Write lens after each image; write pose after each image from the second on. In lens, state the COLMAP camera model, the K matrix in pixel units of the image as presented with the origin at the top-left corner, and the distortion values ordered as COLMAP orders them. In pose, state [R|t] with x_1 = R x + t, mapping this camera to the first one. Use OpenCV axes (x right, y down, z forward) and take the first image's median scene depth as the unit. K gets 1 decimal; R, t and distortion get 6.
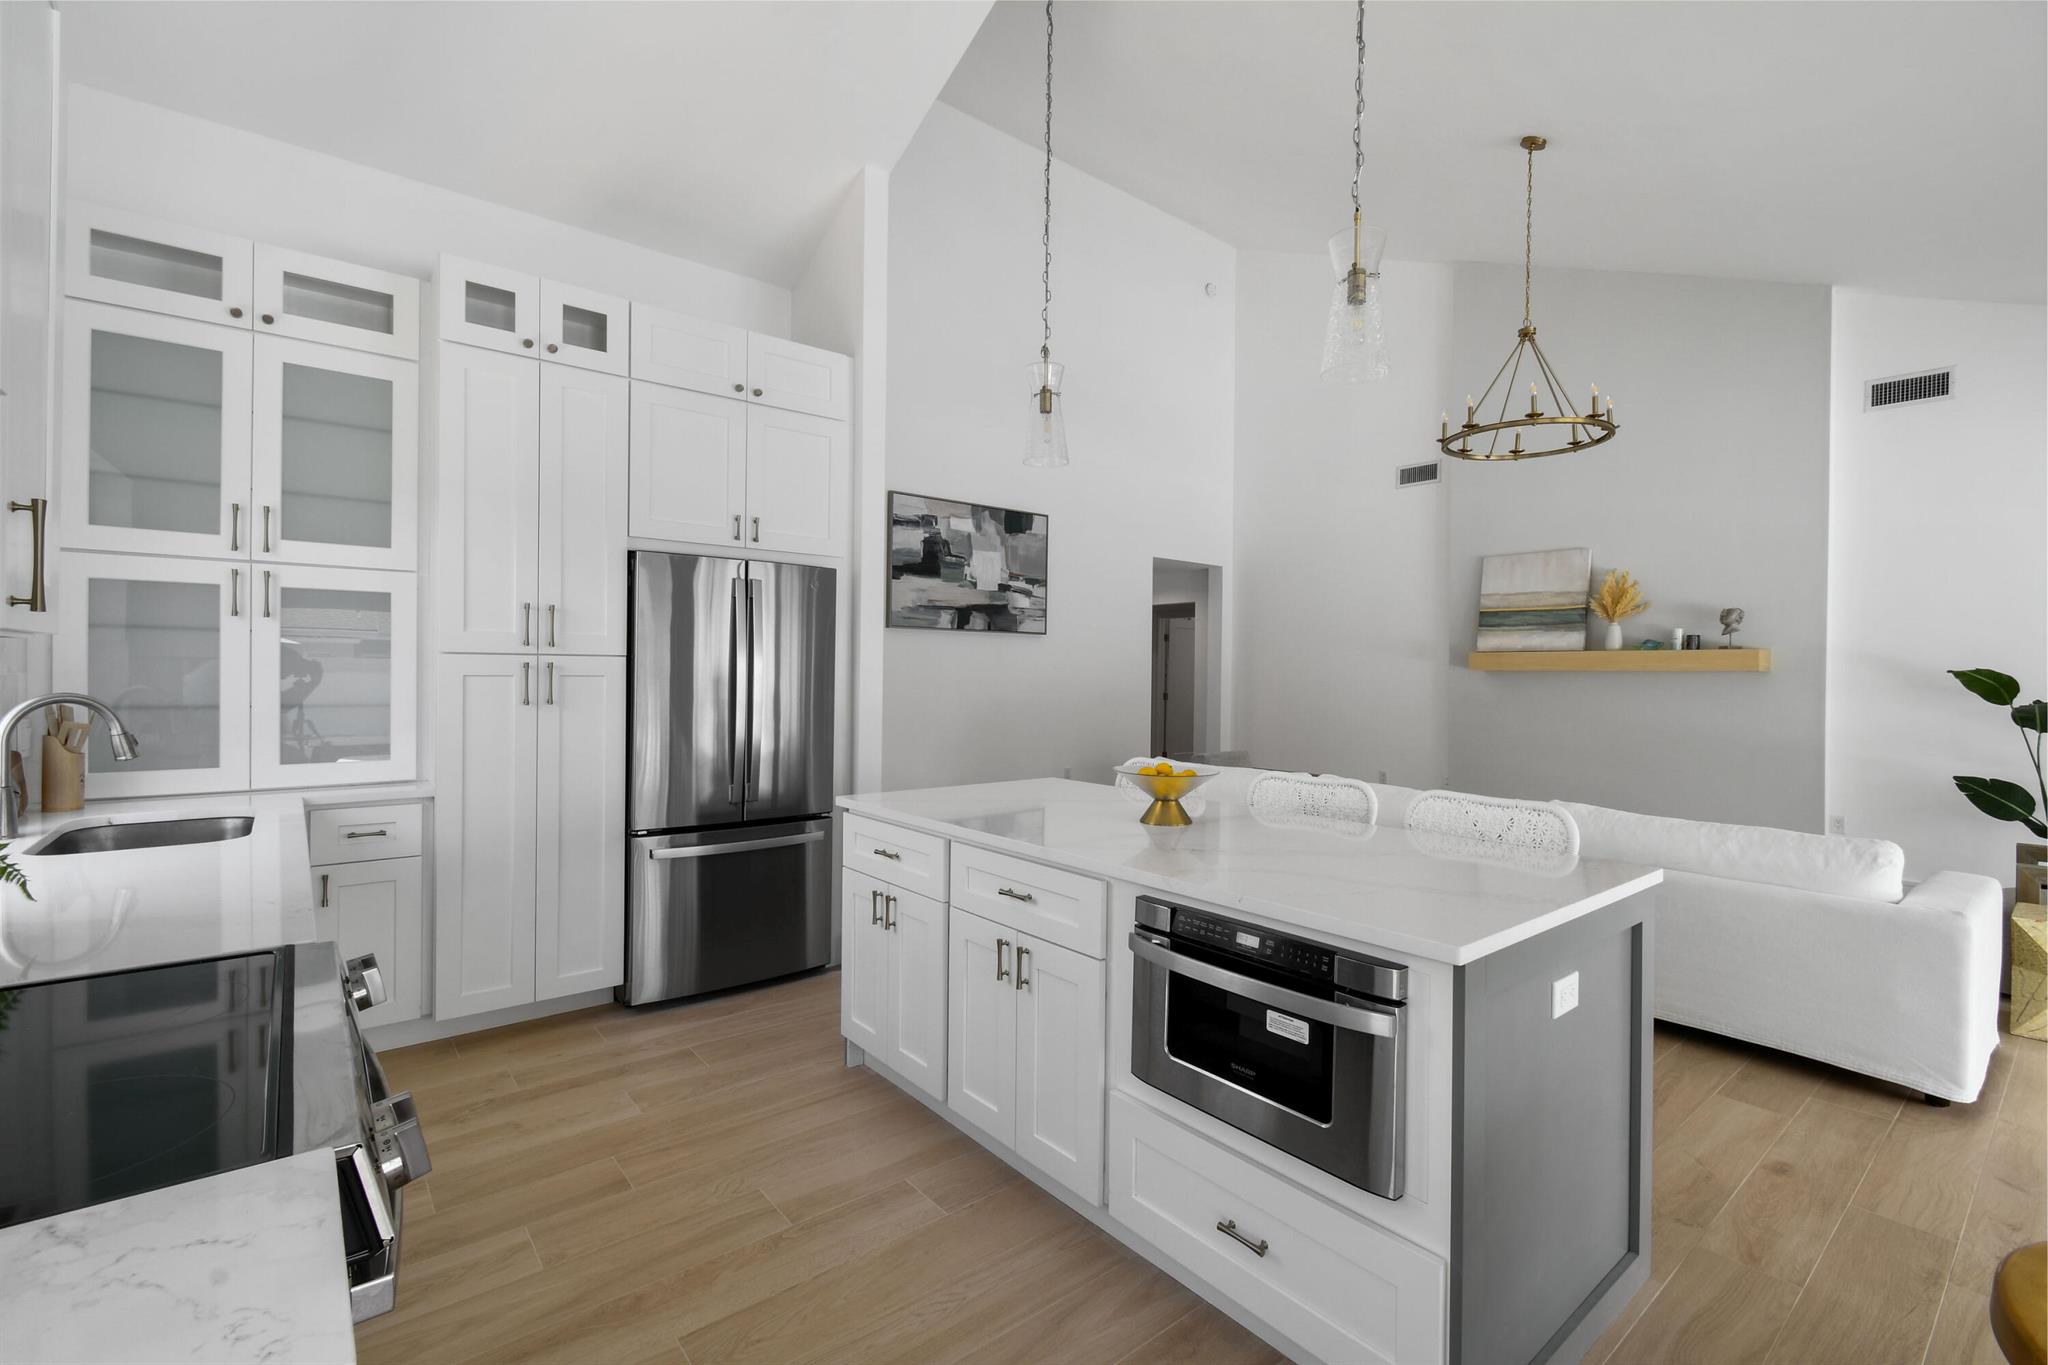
lens RADIAL K [[903.9, 0, 1032.0], [0, 903.9, 675.7], [0, 0, 1]] dist [0.004838, -0.000105]
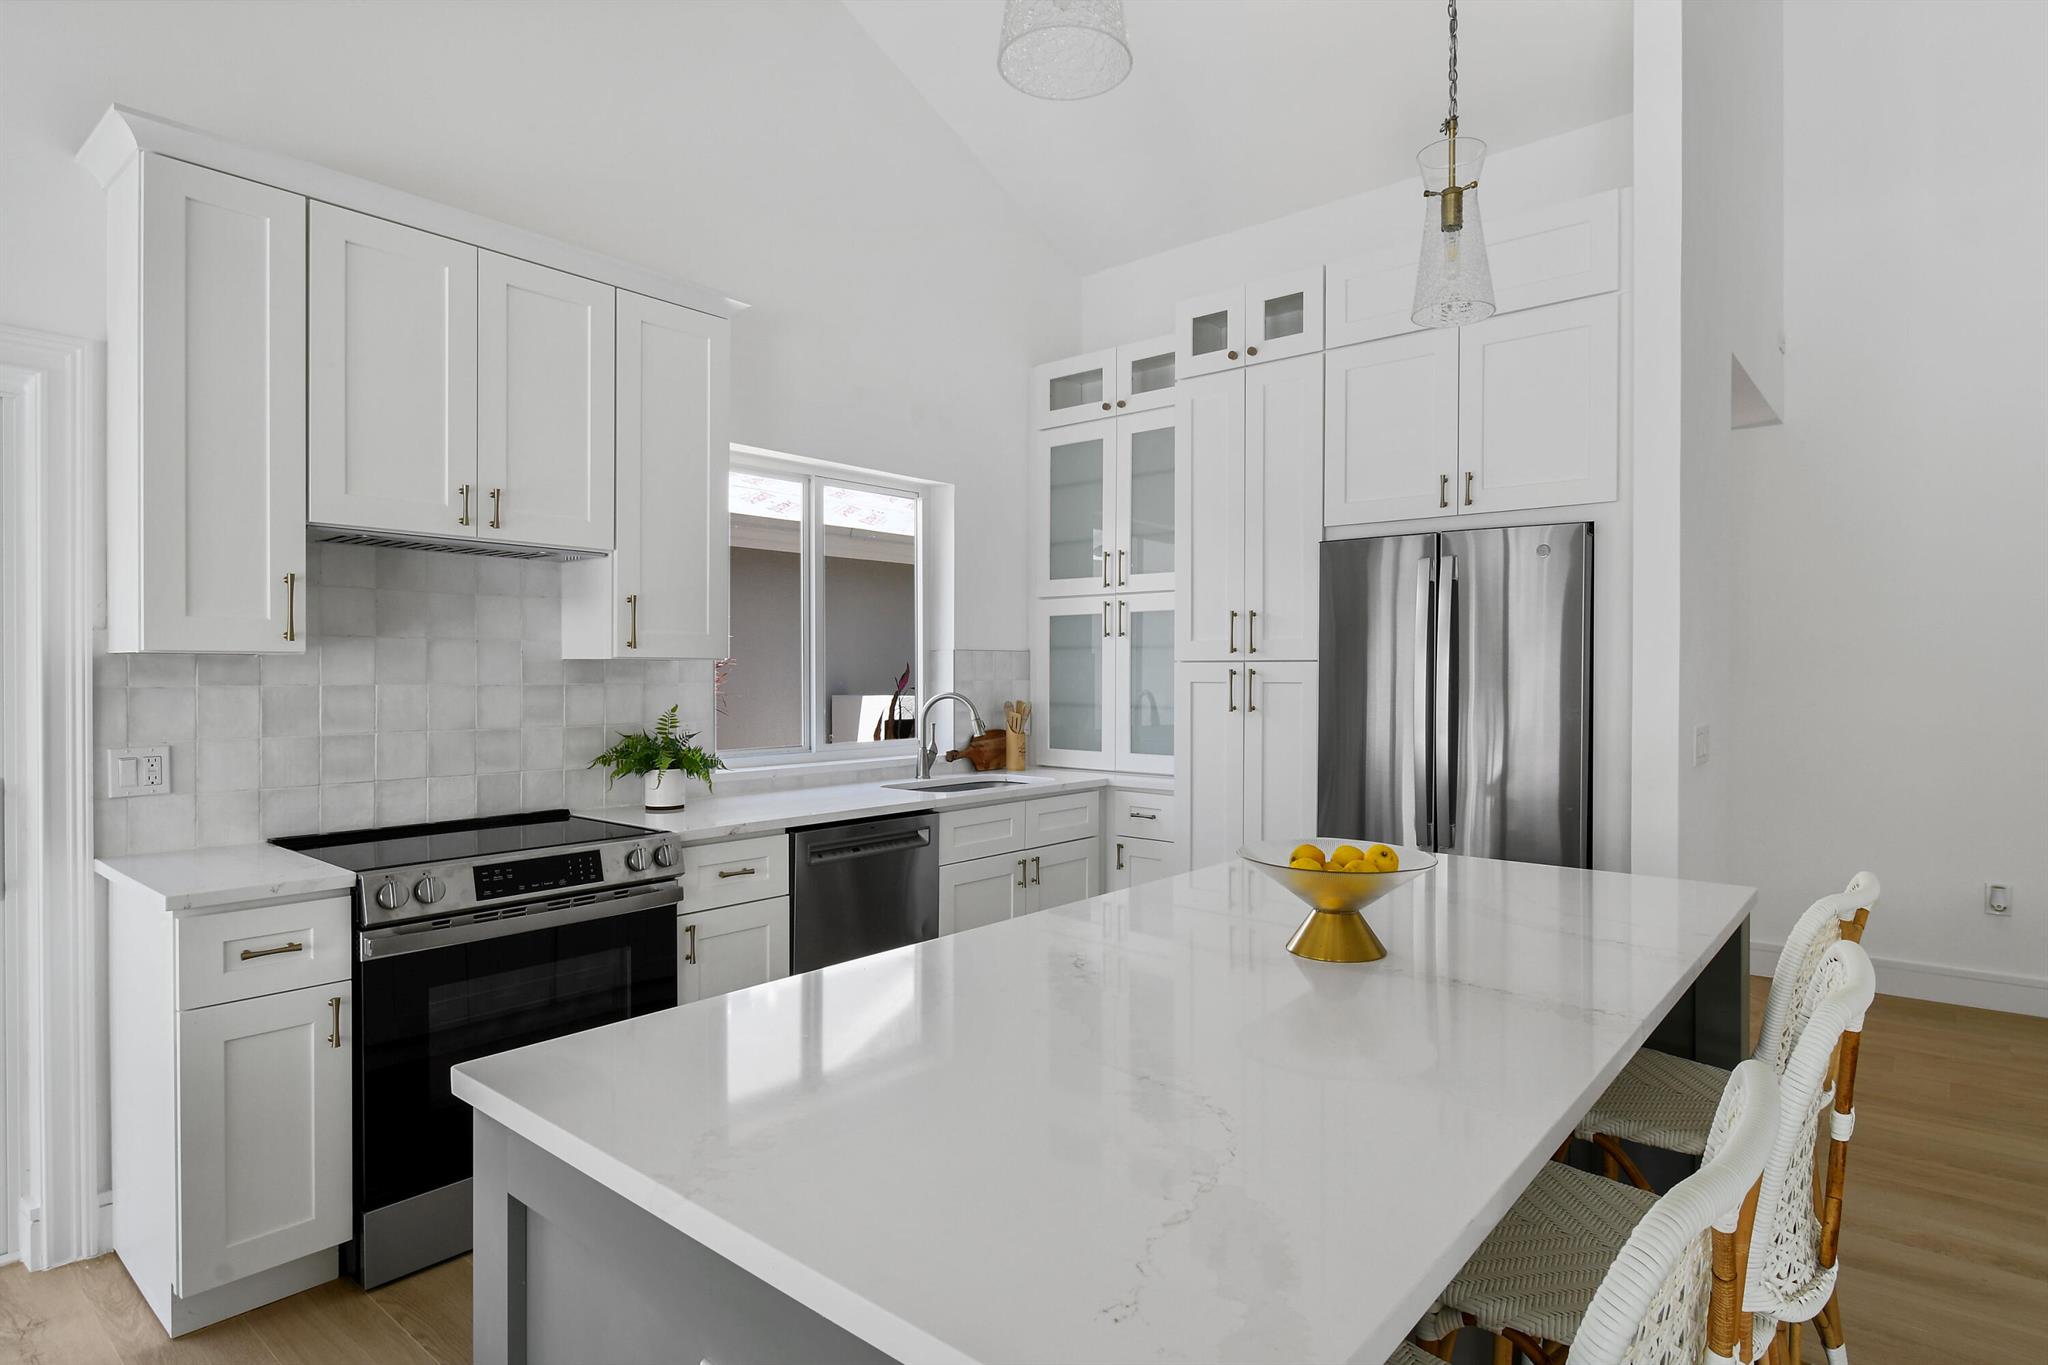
lens RADIAL K [[1092.1, 0, 1045.7], [0, 1092.1, 674.0], [0, 0, 1]] dist [0.002050, -0.008578]
pose [[0.187966, -0.008675, -0.982137, 0.602996], [-0.005015, 0.999939, -0.009792, 0.003594], [0.982163, 0.006766, 0.187911, 0.564896]]
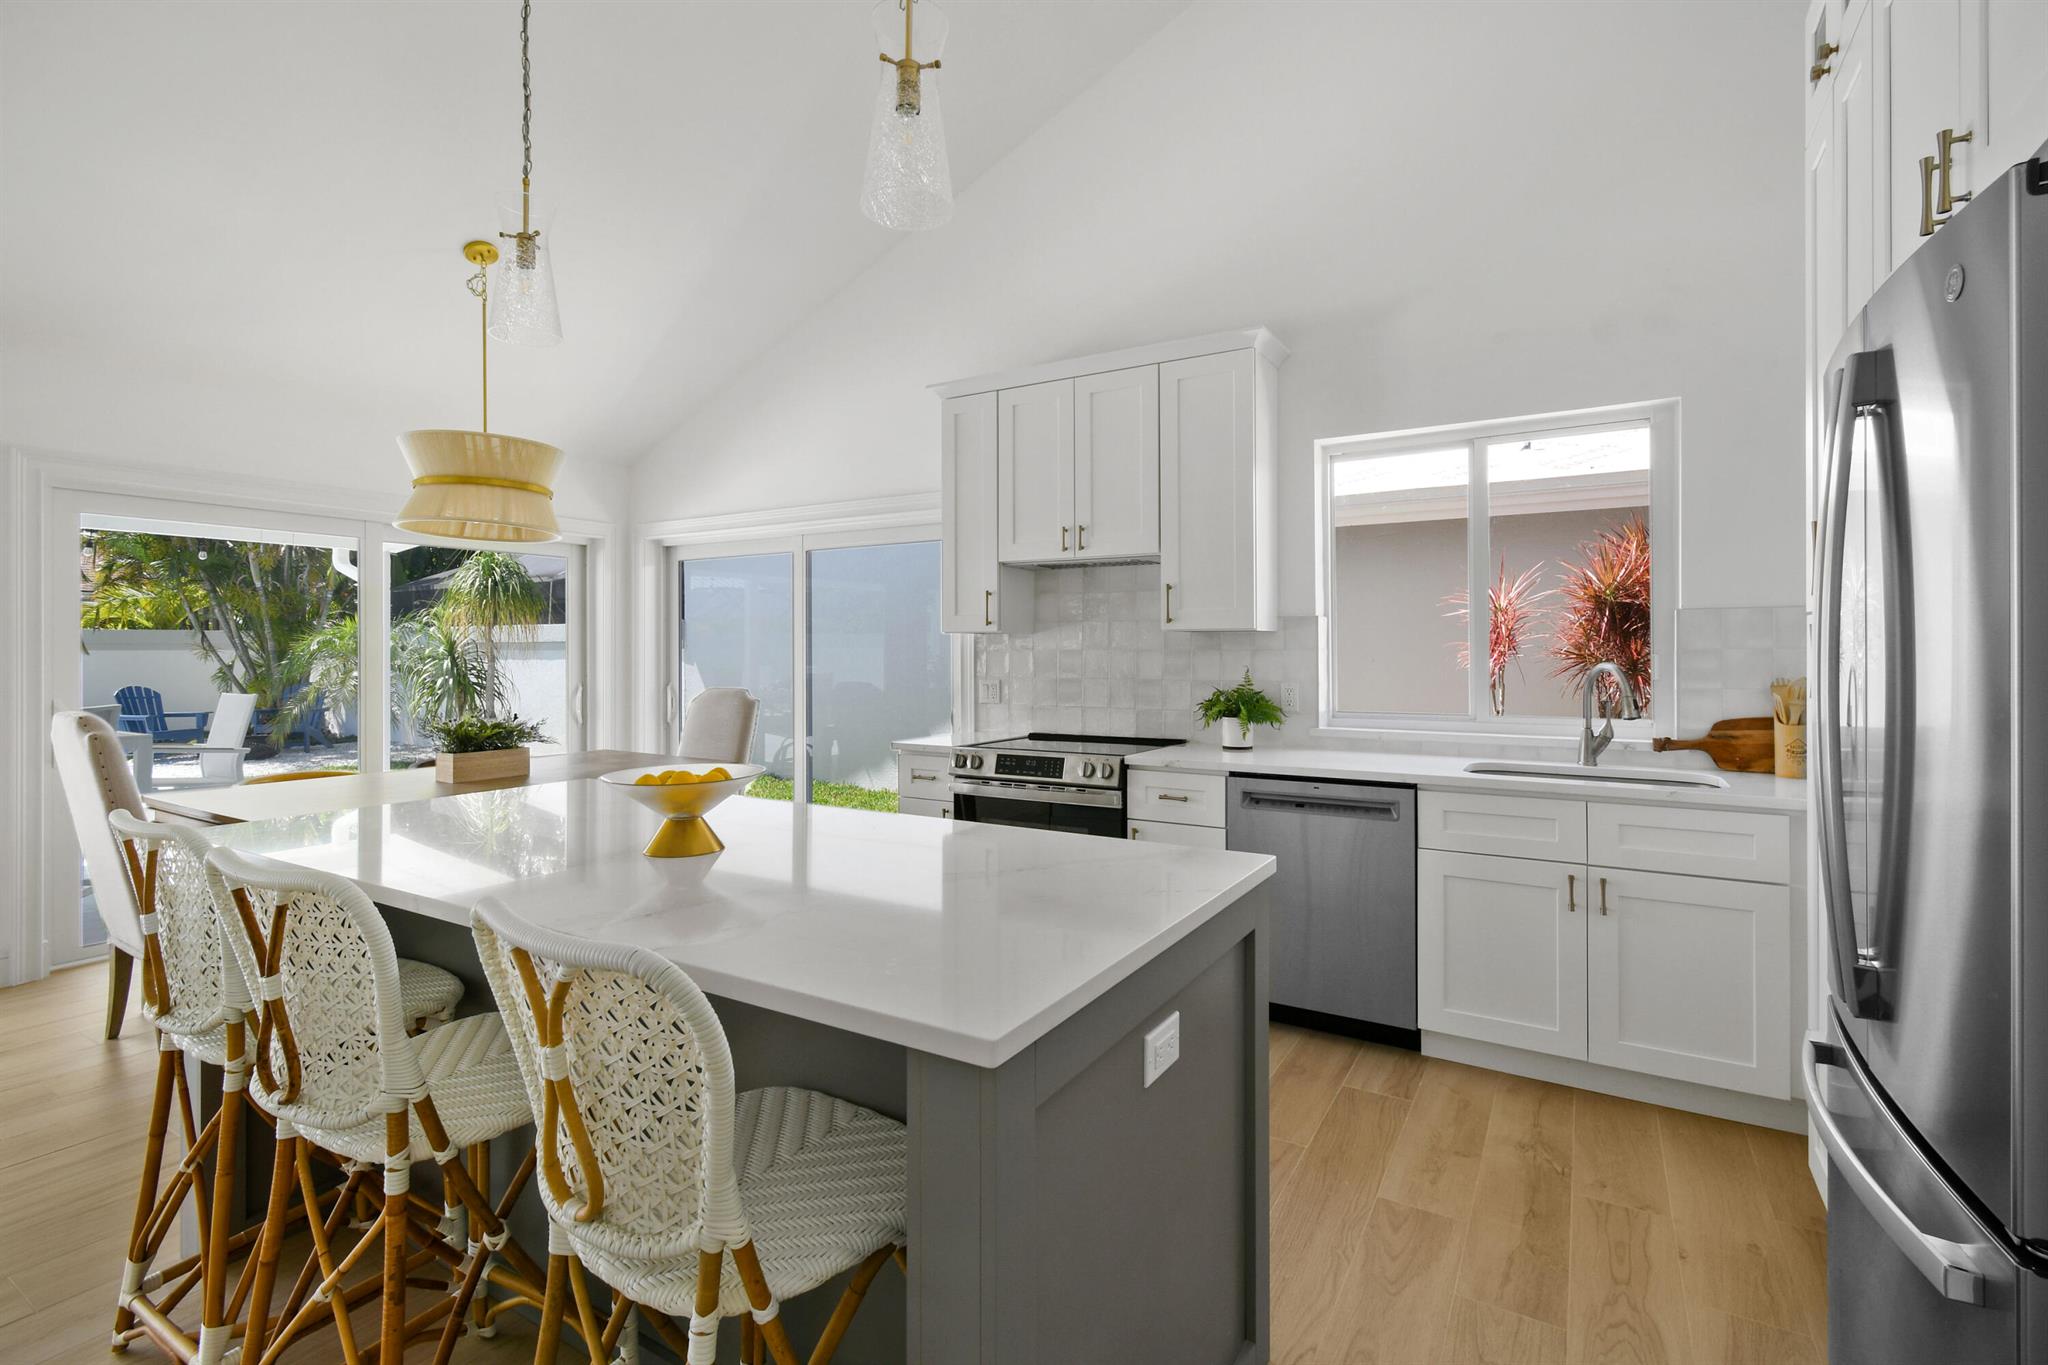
lens RADIAL K [[925.9, 0, 1033.9], [0, 925.9, 642.3], [0, 0, 1]] dist [0.001045, 0.000962]
pose [[-0.941029, -0.011945, -0.338116, 0.112500], [-0.010622, 0.999927, -0.005765, 0.004310], [0.338160, -0.001834, -0.941087, 1.389606]]
